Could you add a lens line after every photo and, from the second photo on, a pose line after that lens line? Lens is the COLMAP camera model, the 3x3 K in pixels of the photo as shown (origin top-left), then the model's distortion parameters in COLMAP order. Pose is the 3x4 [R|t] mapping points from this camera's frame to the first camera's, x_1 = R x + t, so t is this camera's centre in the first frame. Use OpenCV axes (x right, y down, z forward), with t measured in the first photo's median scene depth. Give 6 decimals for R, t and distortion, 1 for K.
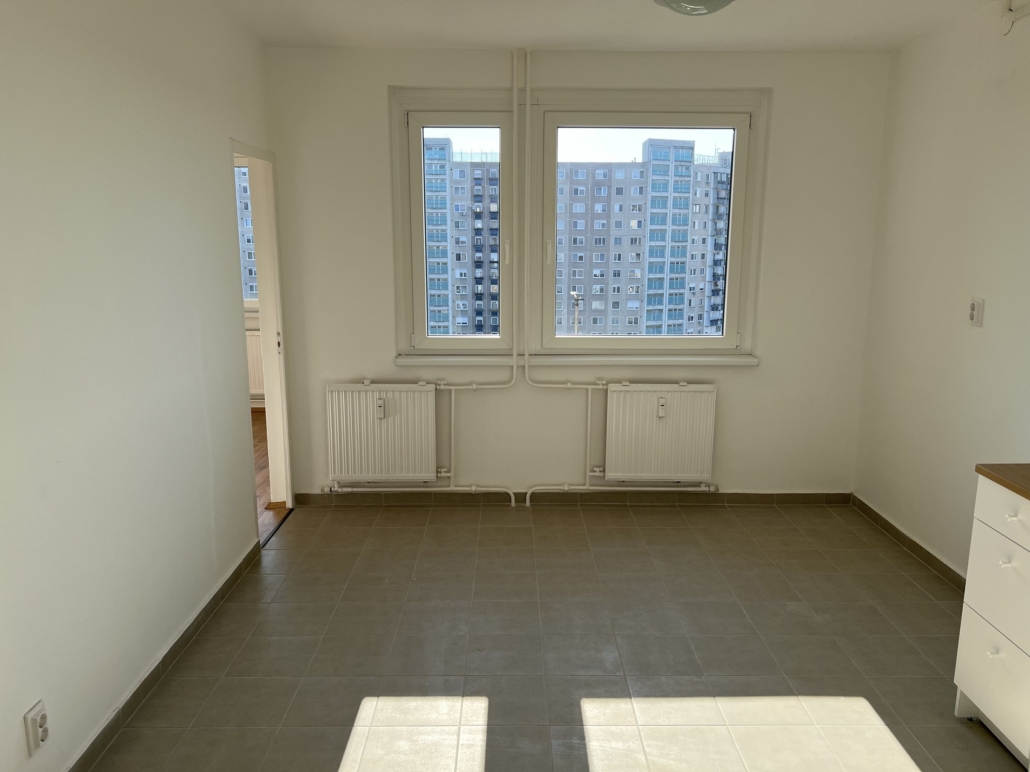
lens RADIAL K [[783.2, 0, 530.7], [0, 783.2, 387.5], [0, 0, 1]] dist [0.055491, -0.068900]
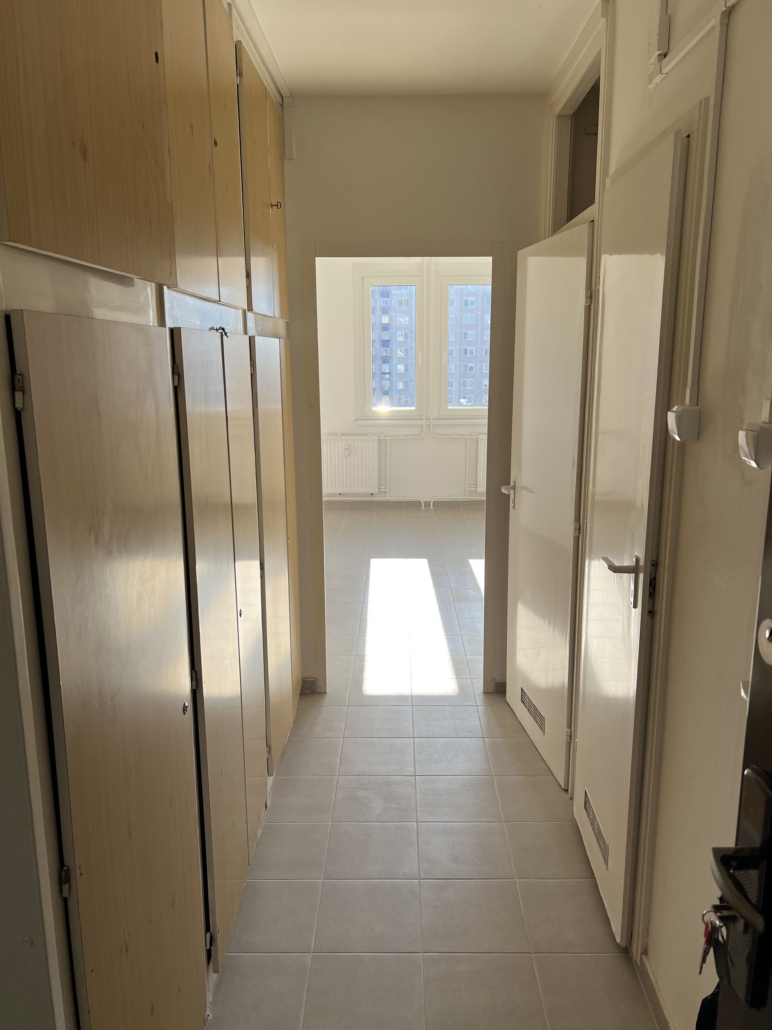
lens RADIAL K [[783.2, 0, 394.7], [0, 783.2, 521.8], [0, 0, 1]] dist [0.055491, -0.068900]
pose [[0.999419, -0.002580, -0.033990, -0.027019], [0.003527, 0.999607, 0.027817, 0.136854], [0.033905, -0.027921, 0.999035, -0.728458]]
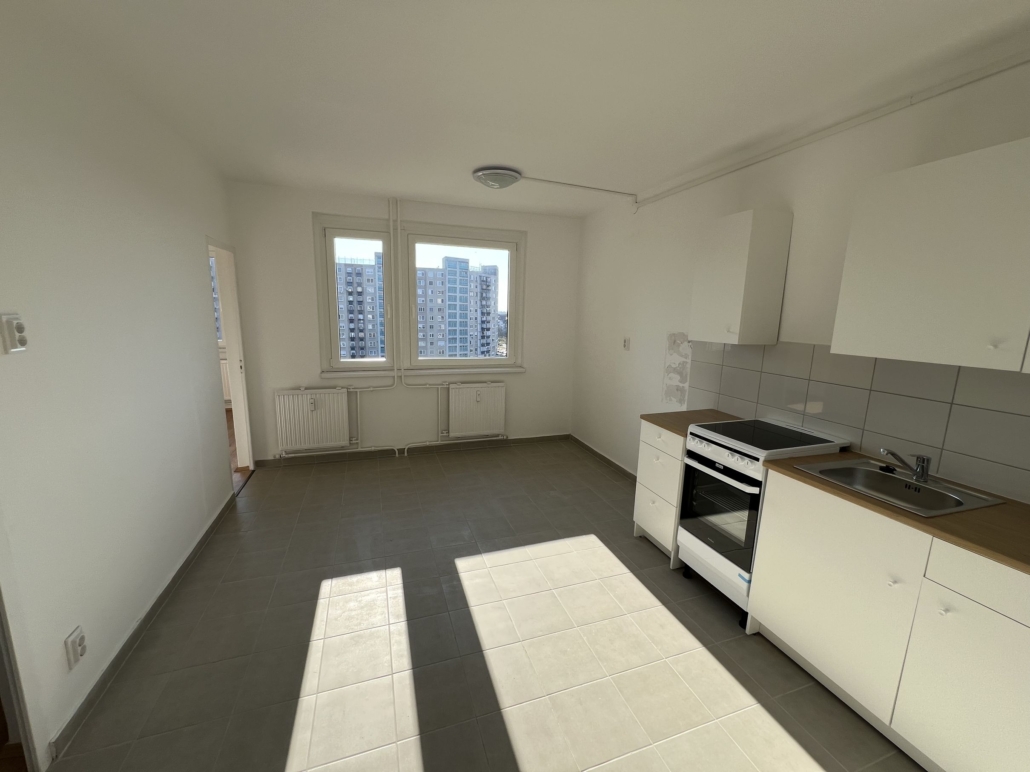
lens RADIAL K [[415.0, 0, 522.1], [0, 415.0, 381.9], [0, 0, 1]] dist [-0.003822, 0.000918]
pose [[0.948351, -0.036155, 0.315156, -0.045079], [0.040232, 0.999170, -0.006436, 0.002482], [-0.314662, 0.018783, 0.949018, 0.029546]]
